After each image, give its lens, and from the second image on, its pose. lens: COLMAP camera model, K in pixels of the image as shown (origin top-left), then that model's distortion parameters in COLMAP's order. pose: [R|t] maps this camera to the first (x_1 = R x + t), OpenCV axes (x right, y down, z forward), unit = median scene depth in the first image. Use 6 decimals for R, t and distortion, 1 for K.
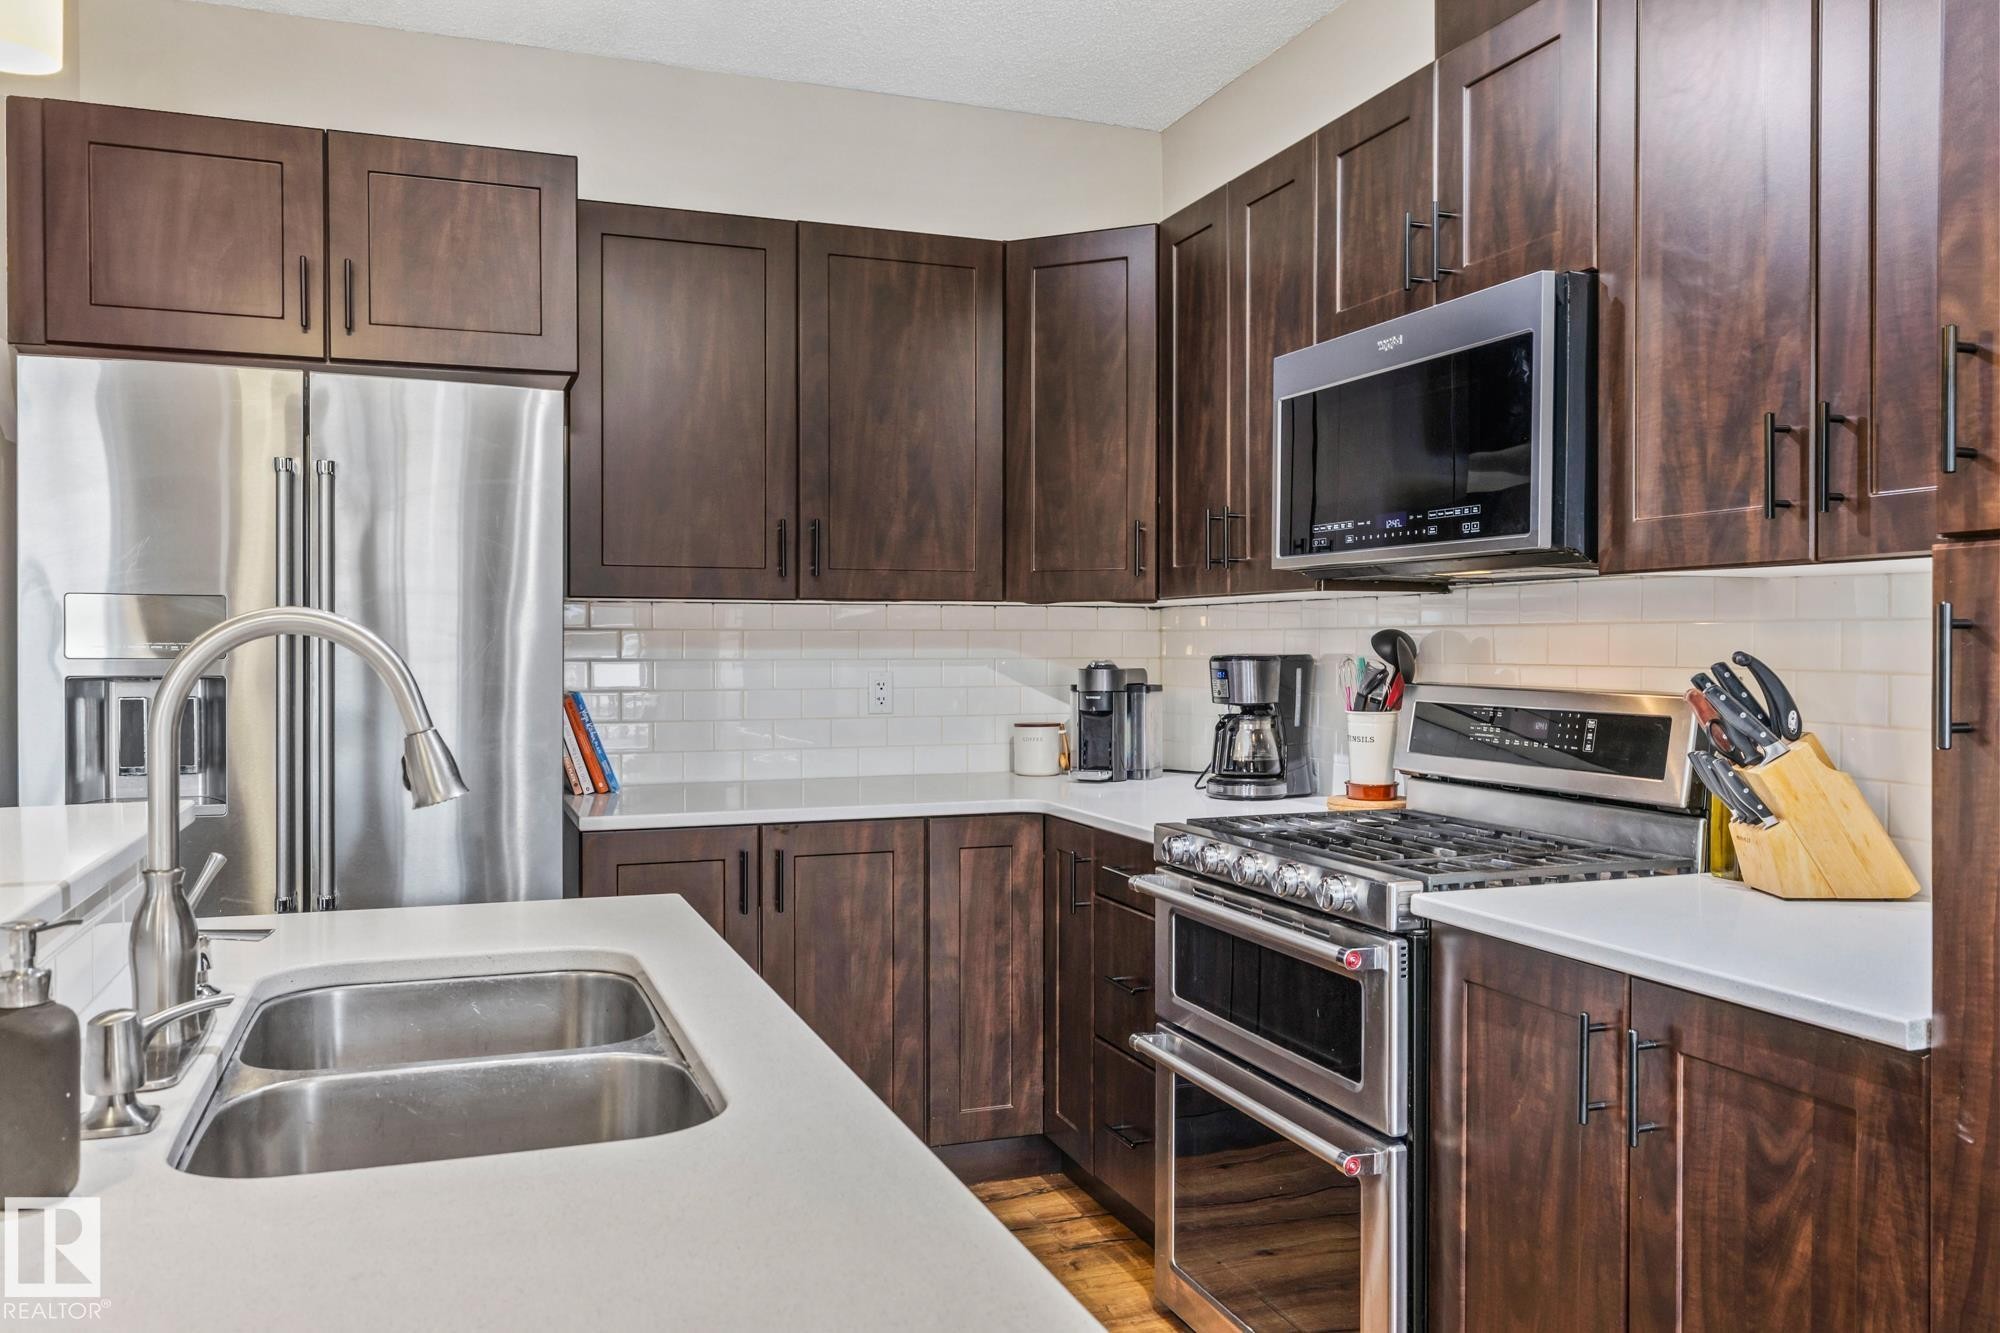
lens RADIAL K [[1509.5, 0, 1000.3], [0, 1509.5, 645.3], [0, 0, 1]] dist [0.003357, 0.002599]
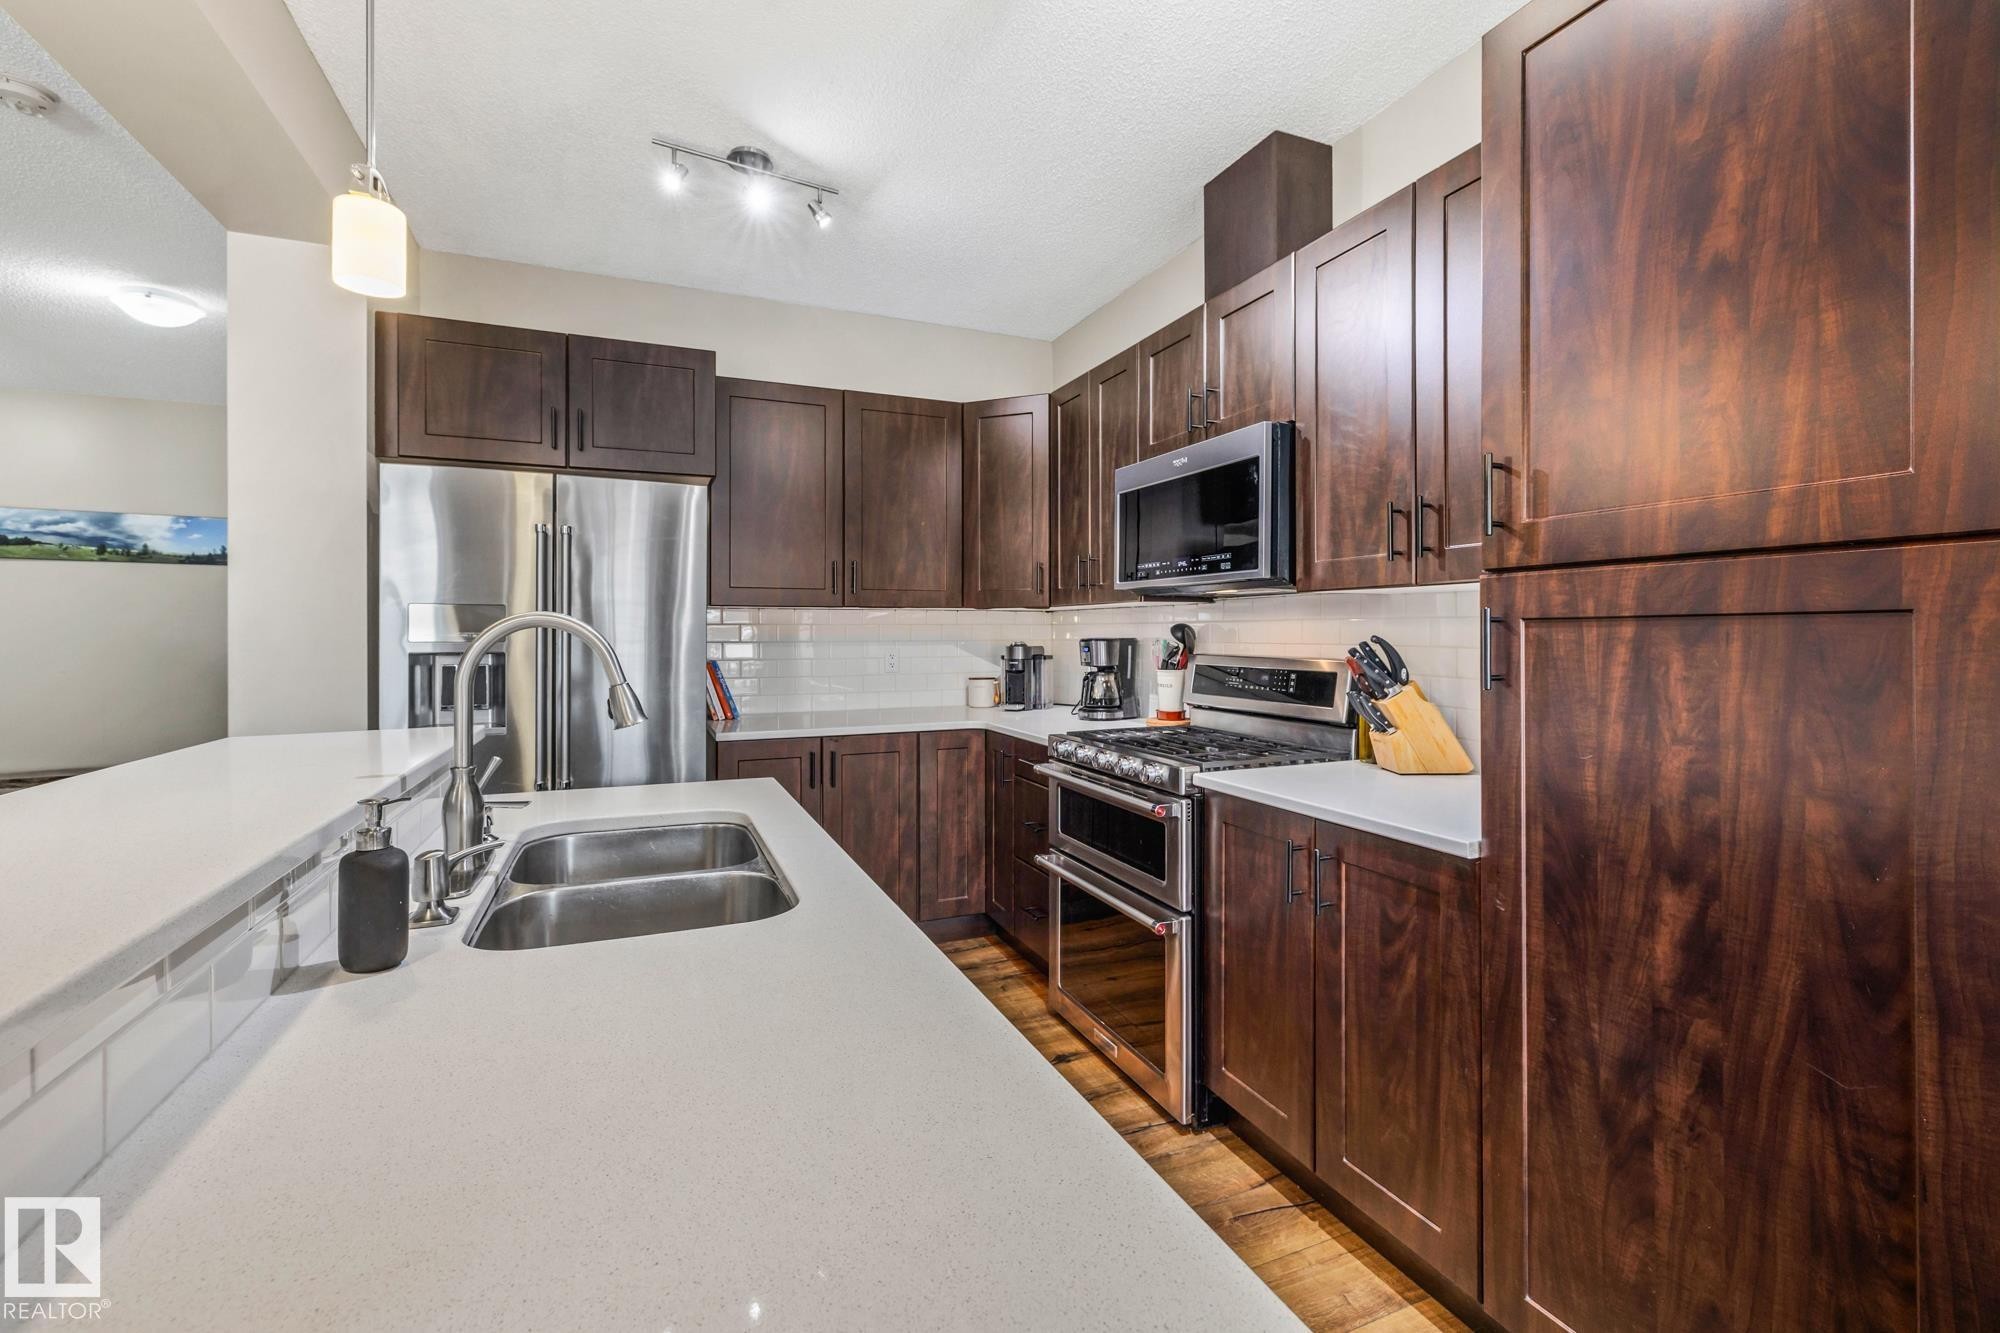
lens RADIAL K [[856.5, 0, 1004.5], [0, 856.5, 627.8], [0, 0, 1]] dist [0.000567, 0.000129]
pose [[0.998764, -0.001975, 0.049667, 0.002637], [0.002283, 0.999979, -0.006137, 0.000367], [-0.049654, 0.006243, 0.998747, 0.010072]]
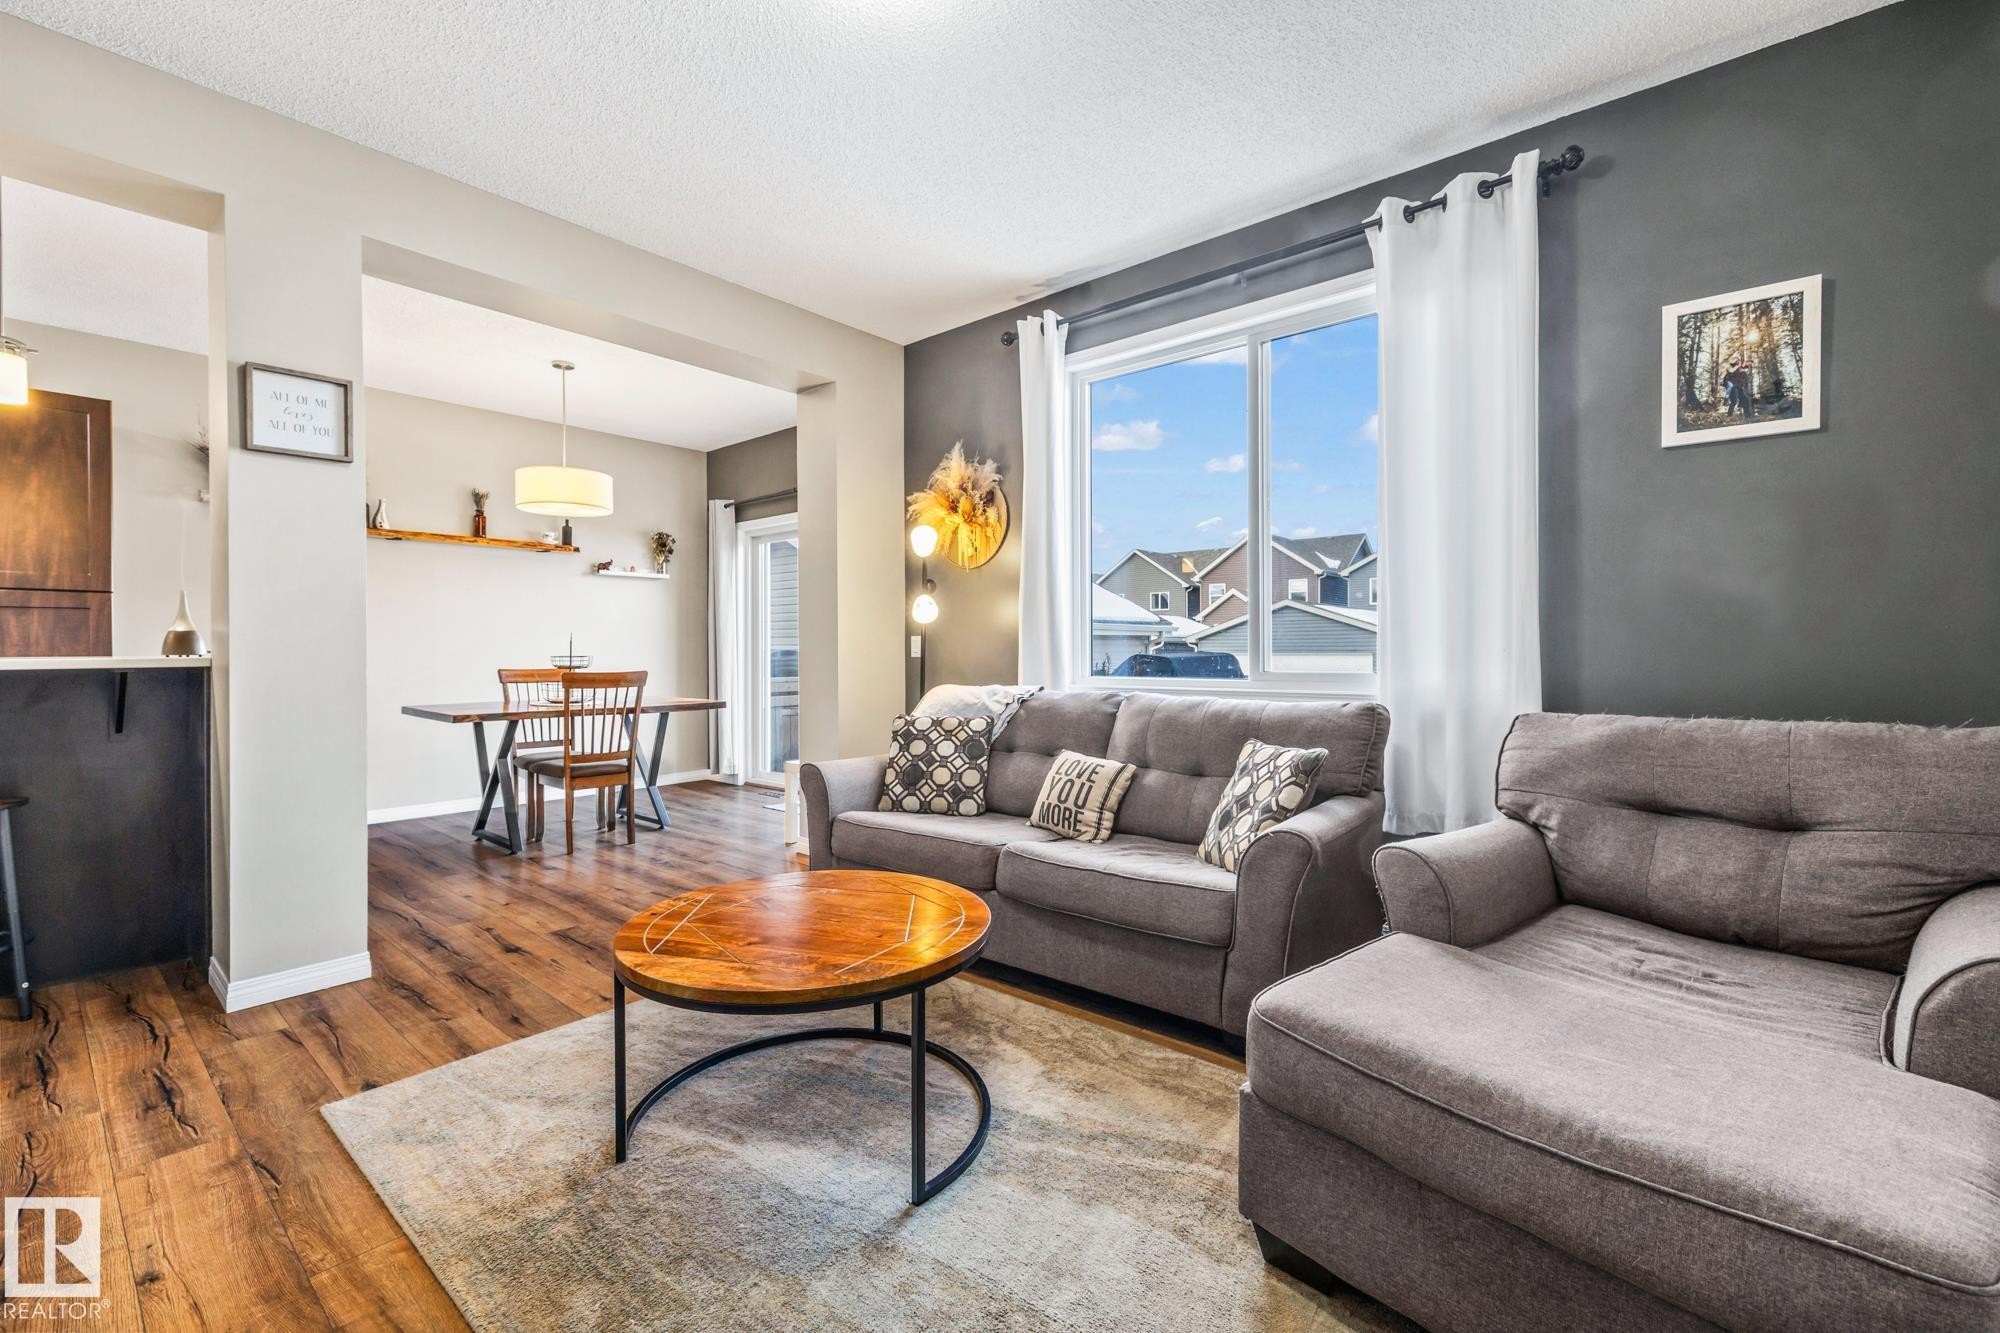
lens RADIAL K [[845.9, 0, 997.9], [0, 845.9, 644.9], [0, 0, 1]] dist [0.000208, -0.000029]
pose [[-0.494989, 0.006875, 0.868872, -1.728847], [0.004259, 0.999976, -0.005487, 0.072823], [-0.868889, 0.000984, -0.495006, -0.307797]]
